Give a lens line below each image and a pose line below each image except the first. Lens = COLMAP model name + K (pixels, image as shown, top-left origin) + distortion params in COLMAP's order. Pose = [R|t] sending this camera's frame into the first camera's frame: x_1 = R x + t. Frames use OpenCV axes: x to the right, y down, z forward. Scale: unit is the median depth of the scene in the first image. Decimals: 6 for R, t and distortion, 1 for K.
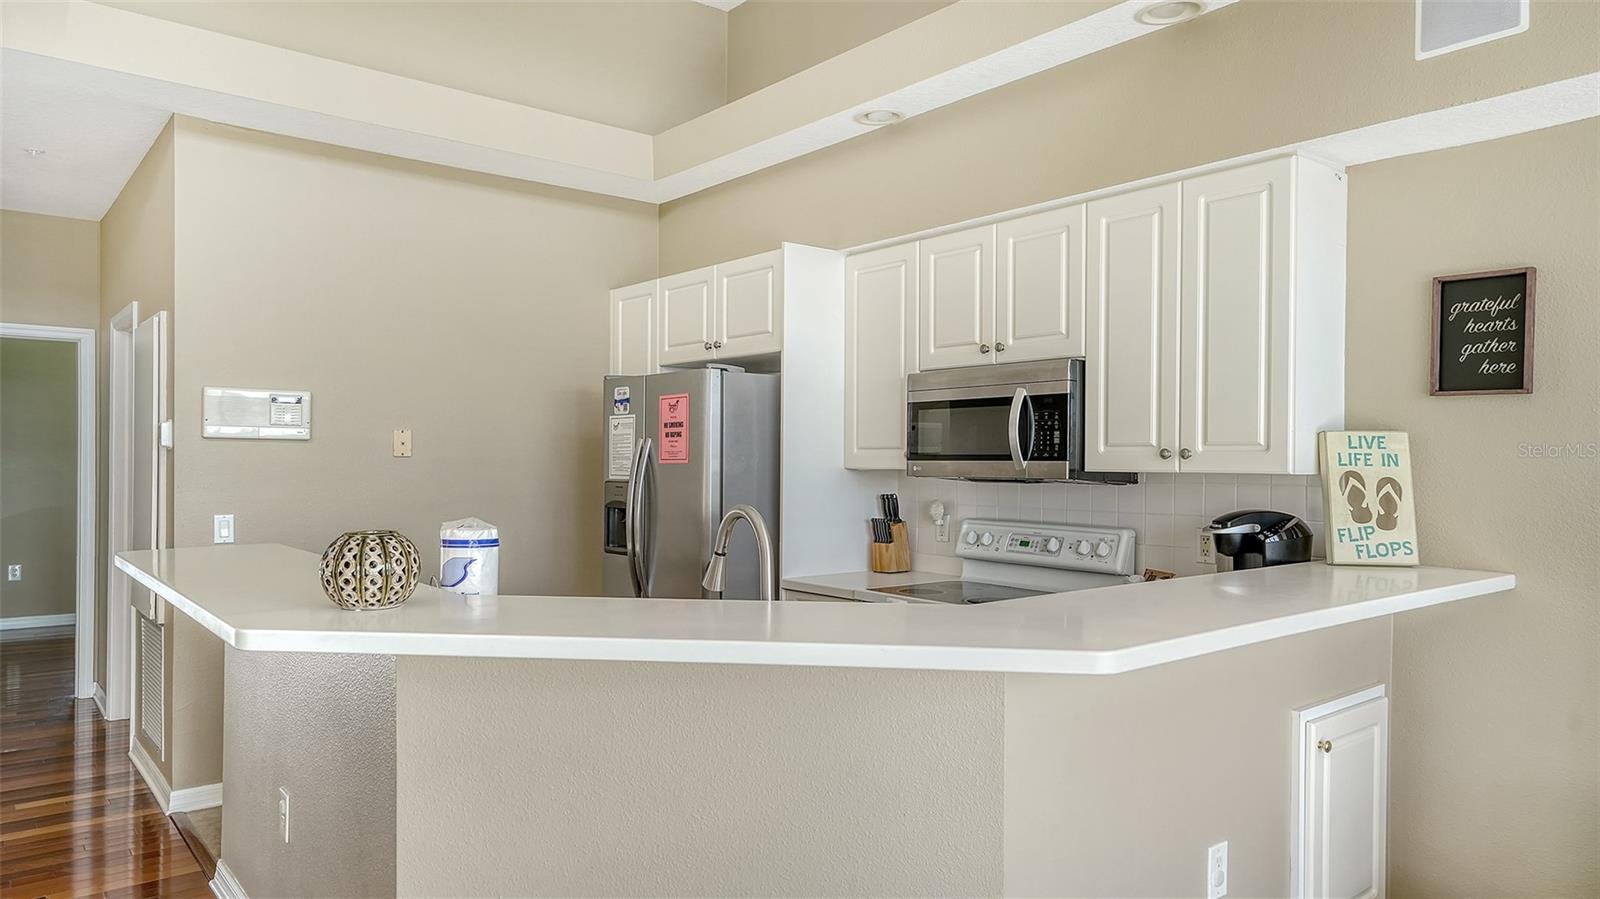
lens RADIAL K [[1029.2, 0, 802.8], [0, 1029.2, 460.7], [0, 0, 1]] dist [0.003048, 0.001603]
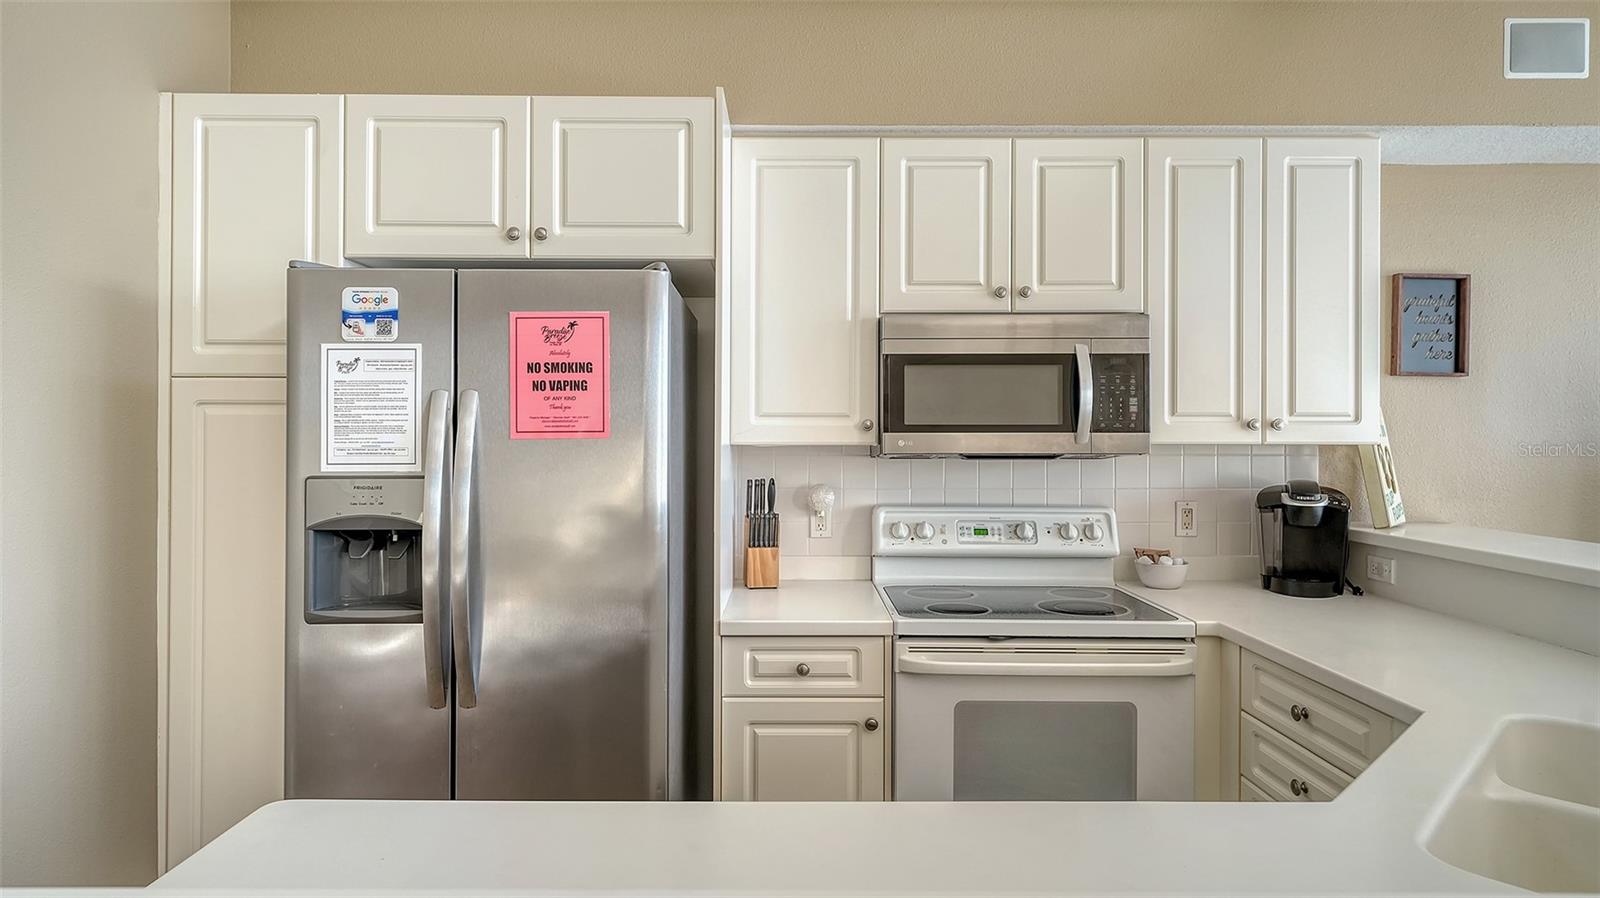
lens RADIAL K [[907.4, 0, 795.9], [0, 907.4, 435.3], [0, 0, 1]] dist [0.003473, 0.000493]
pose [[0.630210, -0.003658, 0.776416, -0.448529], [0.002665, 0.999993, 0.002549, -0.000153], [-0.776420, 0.000462, 0.630216, 0.648053]]
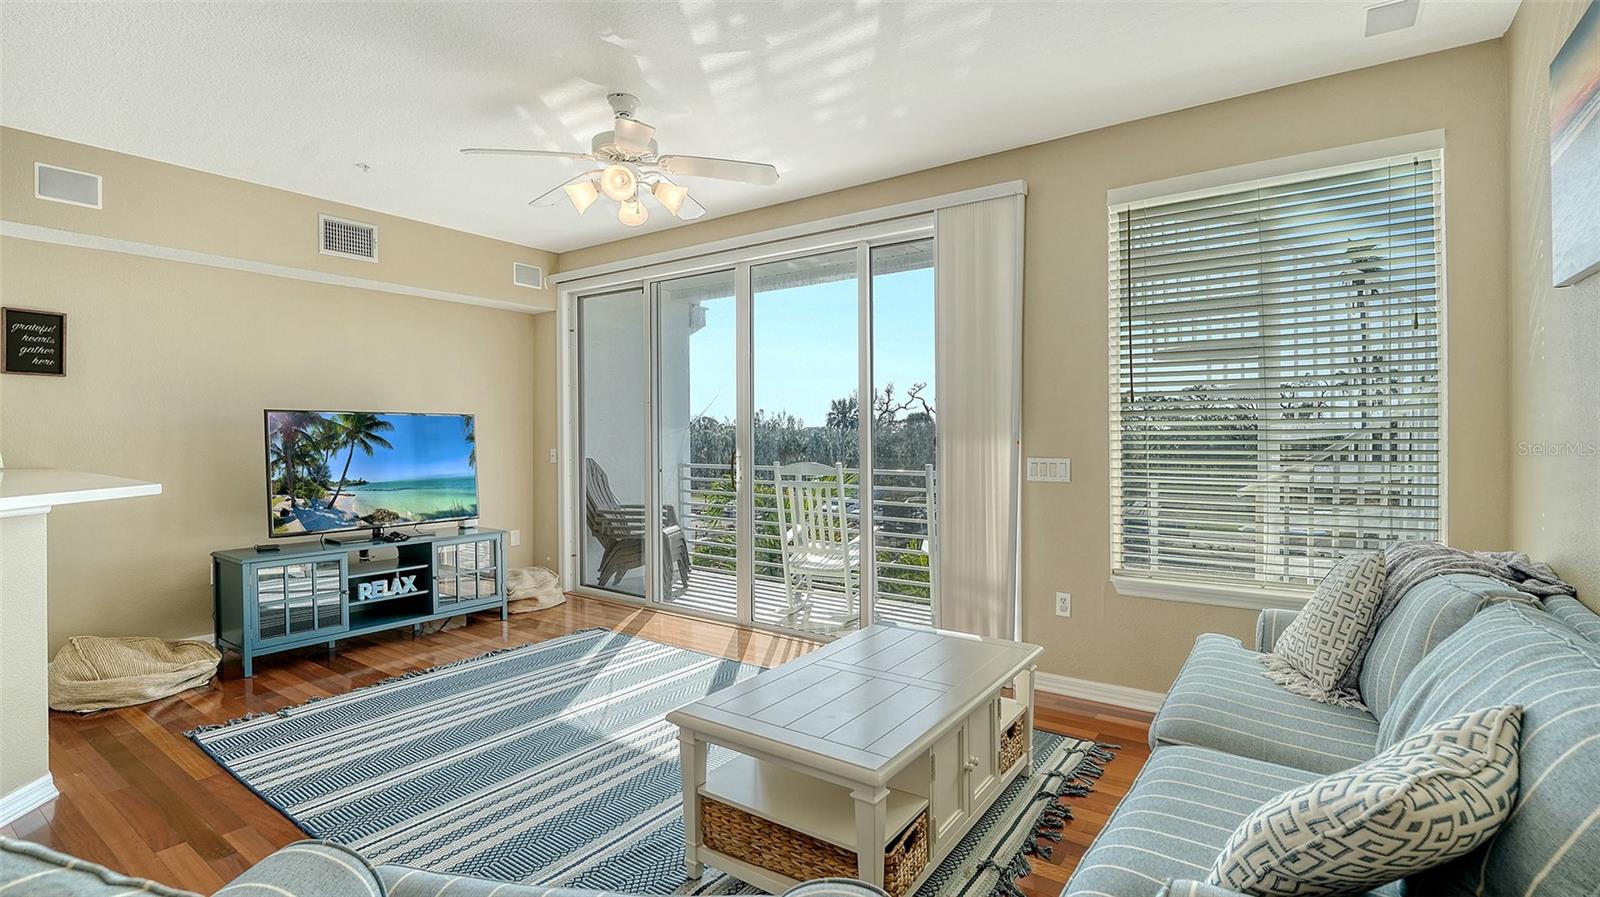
lens RADIAL K [[733.9, 0, 800.0], [0, 733.9, 448.5], [0, 0, 1]] dist [-0.026133, 0.000405]
pose [[-0.260171, -0.022372, 0.965303, -0.690111], [-0.000554, 0.999735, 0.023021, 0.028066], [-0.965562, 0.005455, -0.260115, -0.007295]]
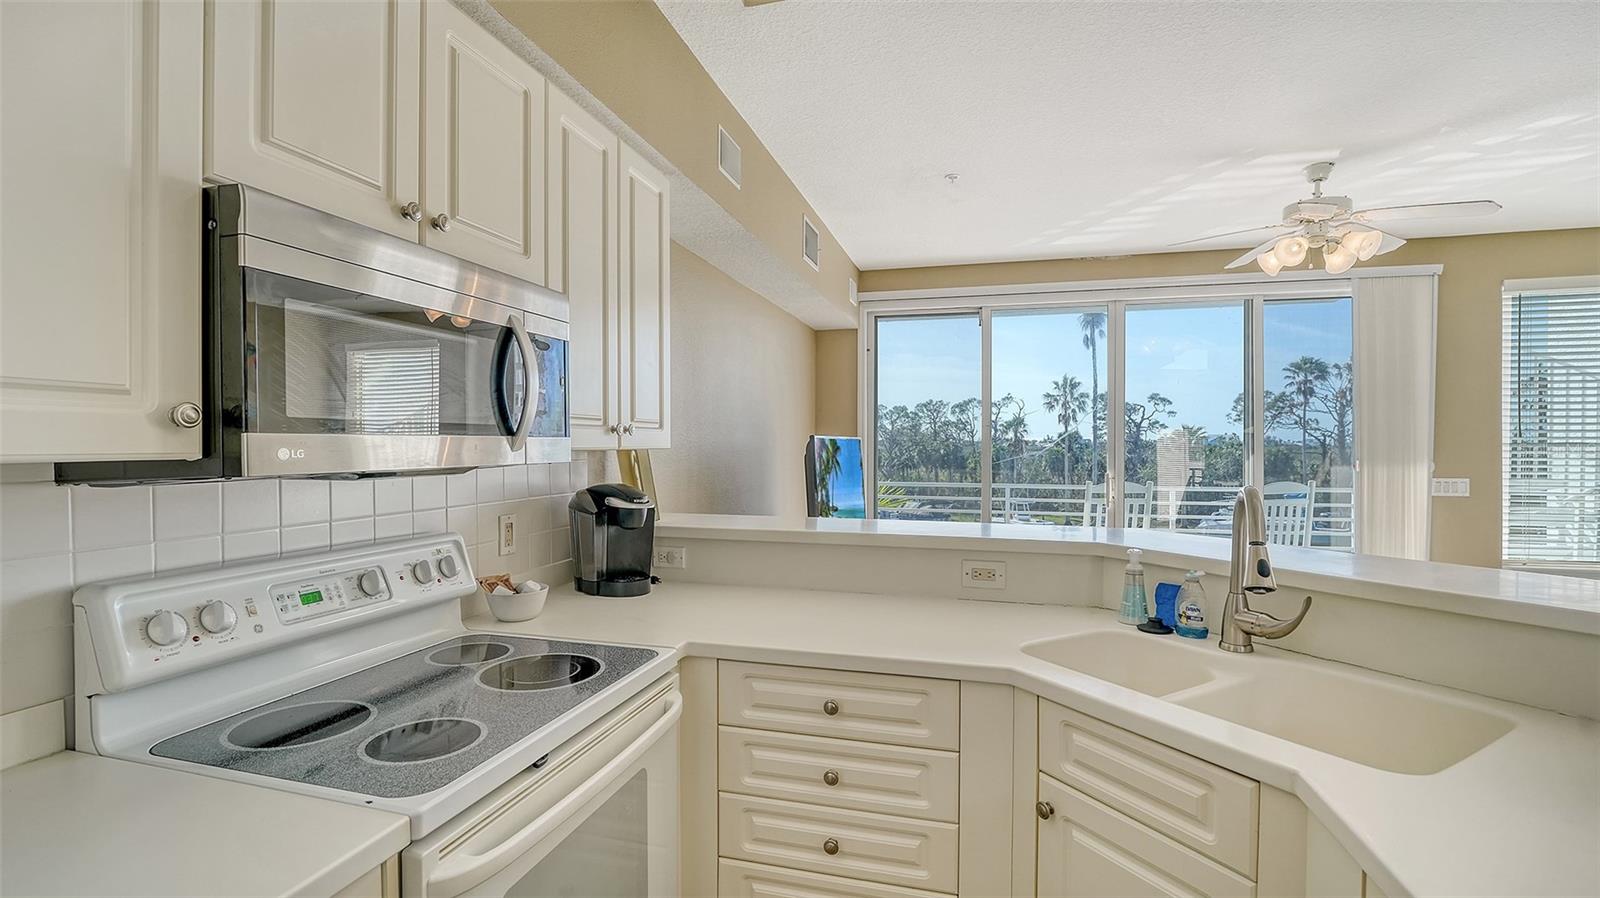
lens RADIAL K [[713.0, 0, 794.0], [0, 713.0, 453.3], [0, 0, 1]] dist [-0.019041, -0.000411]
pose [[-0.575110, -0.017108, 0.817897, -0.204967], [-0.003274, 0.999821, 0.018611, 0.001936], [-0.818070, 0.008025, -0.575063, 0.998682]]
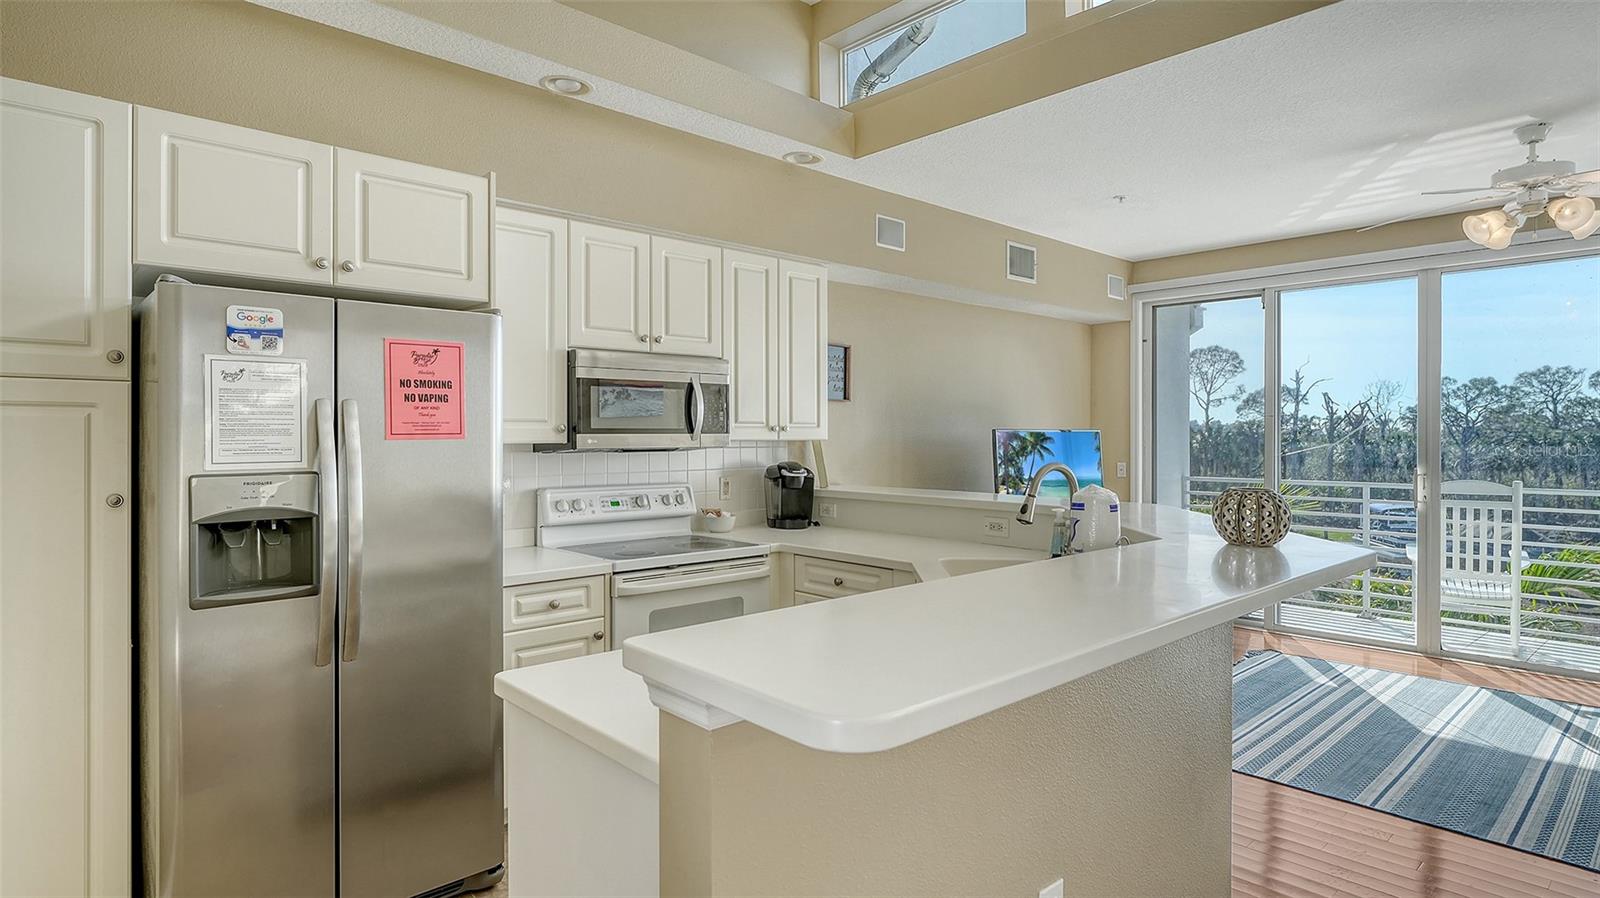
lens RADIAL K [[842.7, 0, 793.0], [0, 842.7, 439.5], [0, 0, 1]] dist [0.001264, -0.000018]
pose [[-0.052883, -0.009922, 0.998551, -0.758867], [0.003130, 0.999944, 0.010102, -0.002518], [-0.998596, 0.003660, -0.052849, 0.841168]]
